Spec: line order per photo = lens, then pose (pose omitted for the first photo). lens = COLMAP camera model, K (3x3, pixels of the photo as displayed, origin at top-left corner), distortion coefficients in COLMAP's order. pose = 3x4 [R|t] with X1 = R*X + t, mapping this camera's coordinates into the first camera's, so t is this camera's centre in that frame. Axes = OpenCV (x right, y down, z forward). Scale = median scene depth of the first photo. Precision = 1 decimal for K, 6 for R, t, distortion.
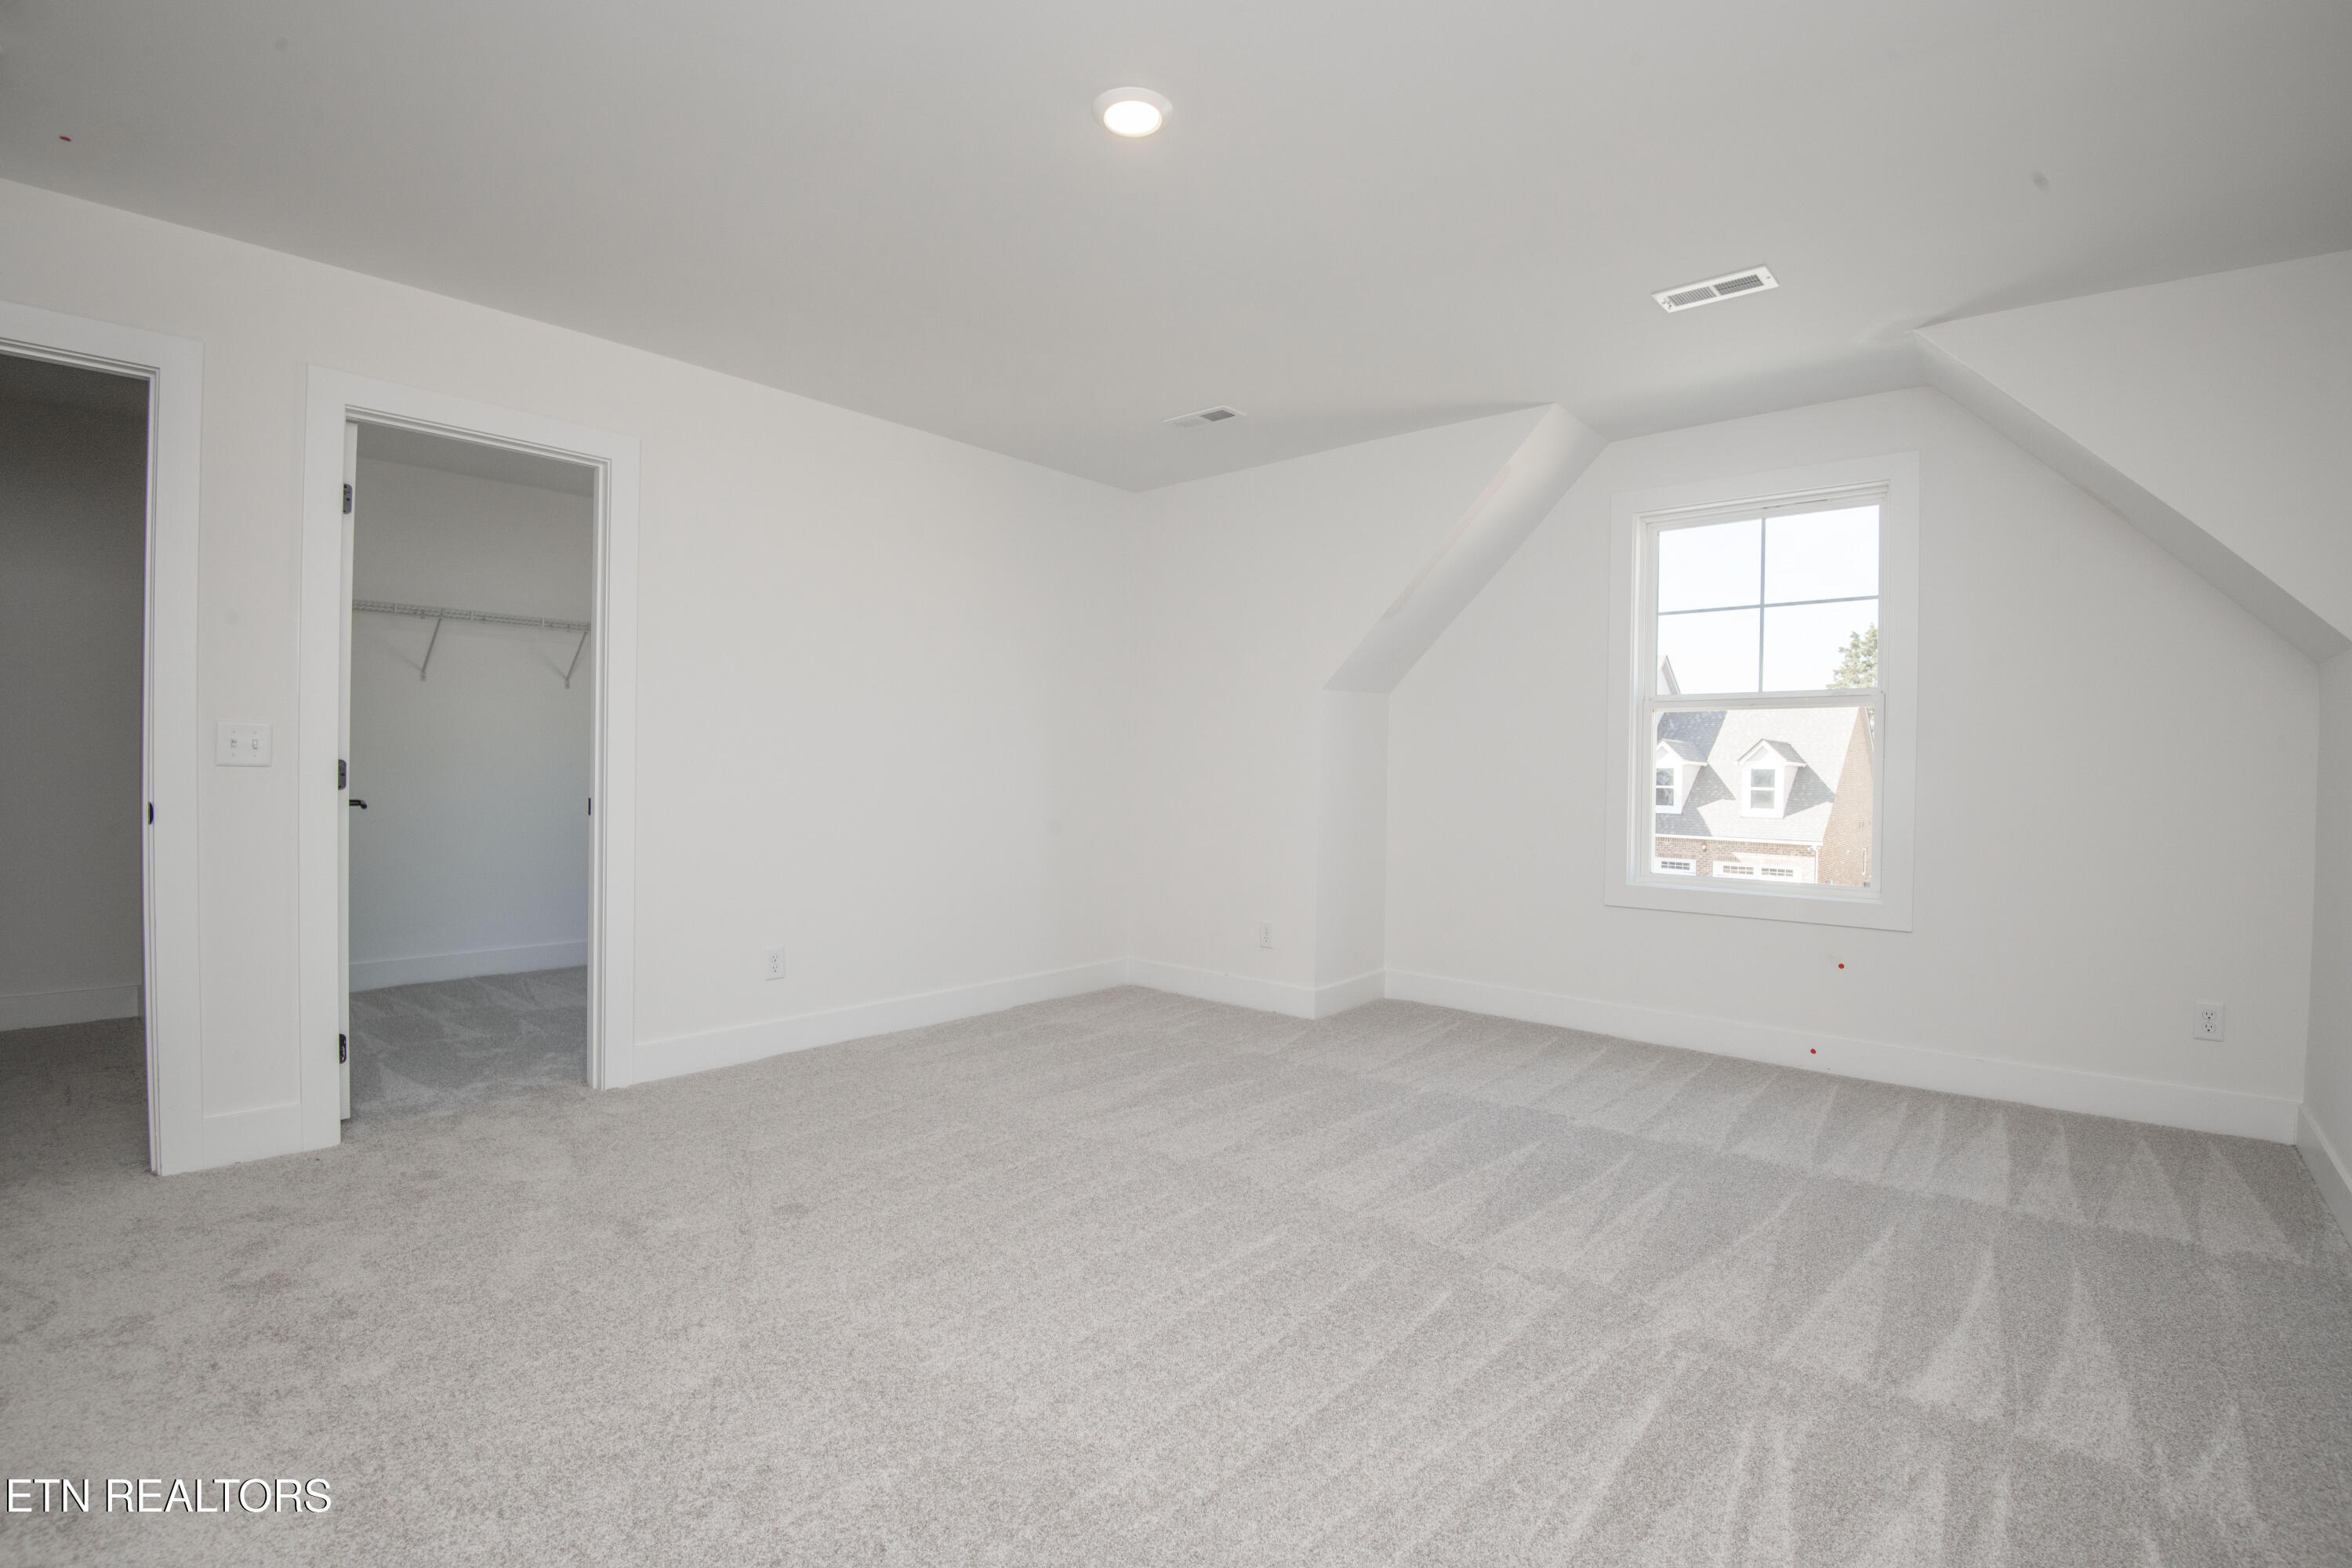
lens RADIAL K [[1083.7, 0, 1184.6], [0, 1083.7, 783.8], [0, 0, 1]] dist [-0.003213, -0.016909]
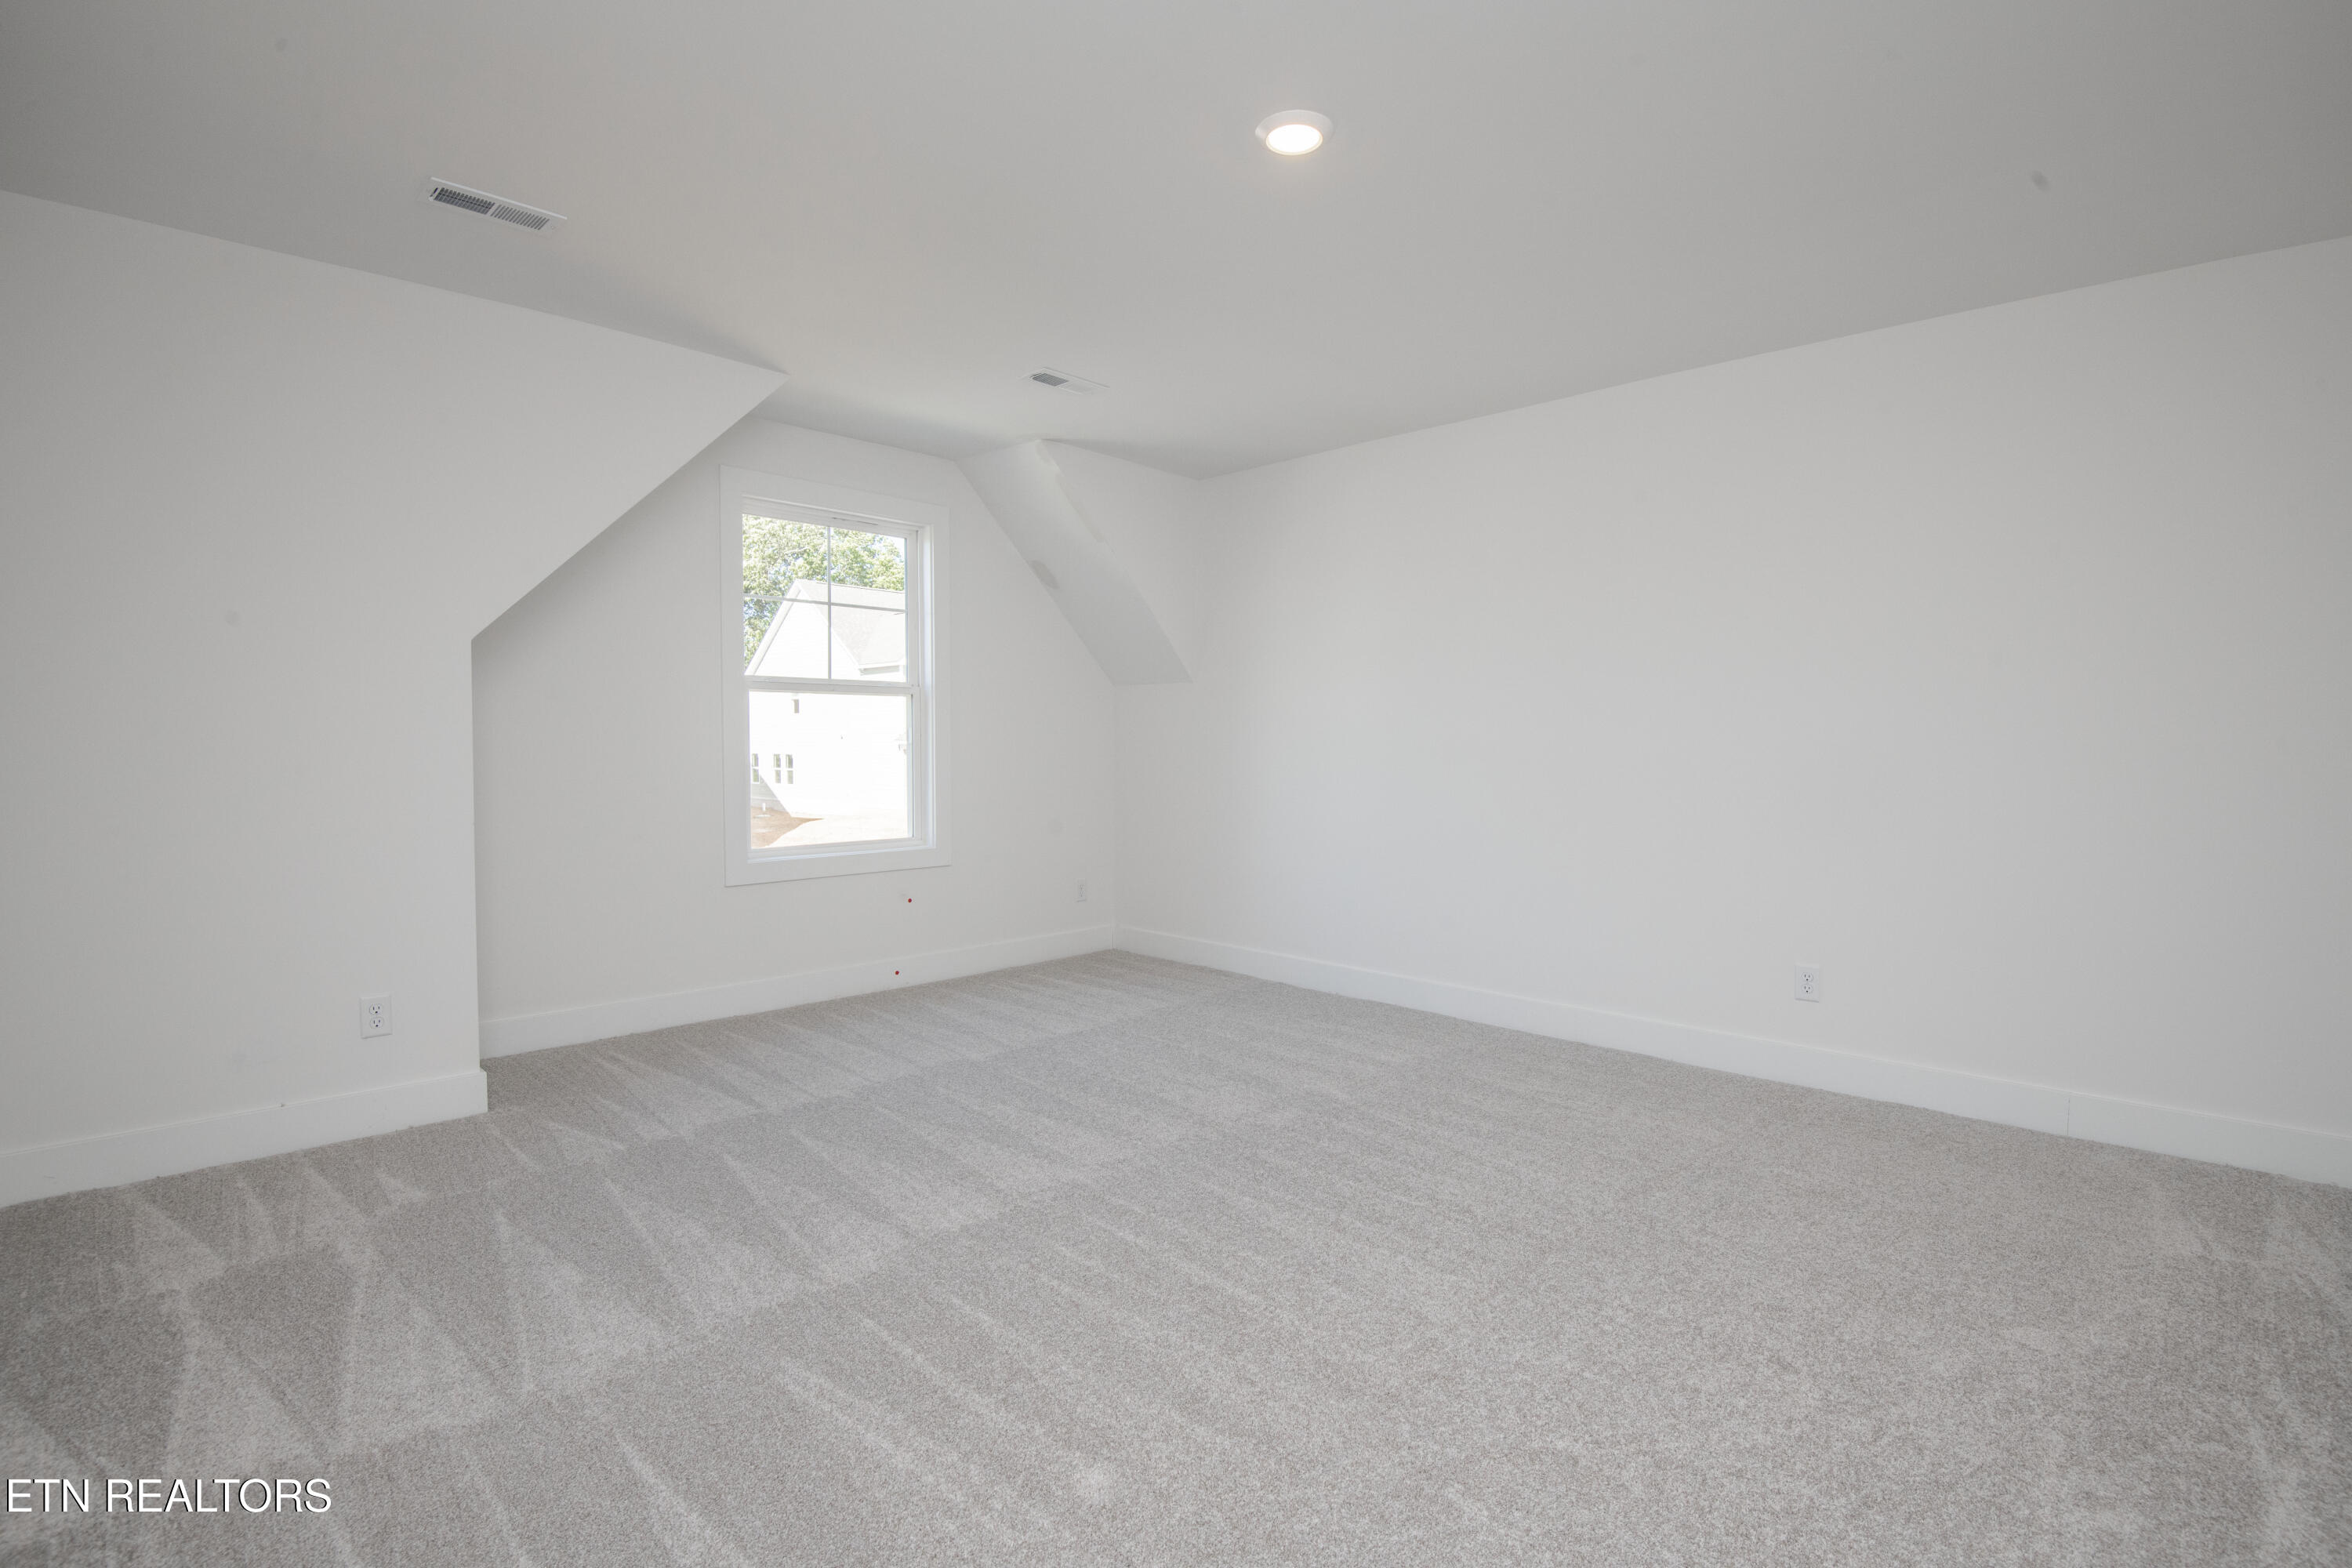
lens RADIAL K [[1083.7, 0, 1184.6], [0, 1083.7, 783.8], [0, 0, 1]] dist [-0.003213, -0.016909]
pose [[0.054610, -0.052665, 0.997118, -0.600200], [0.010118, 0.998586, 0.052188, -0.030086], [-0.998456, 0.007238, 0.055066, 0.564600]]
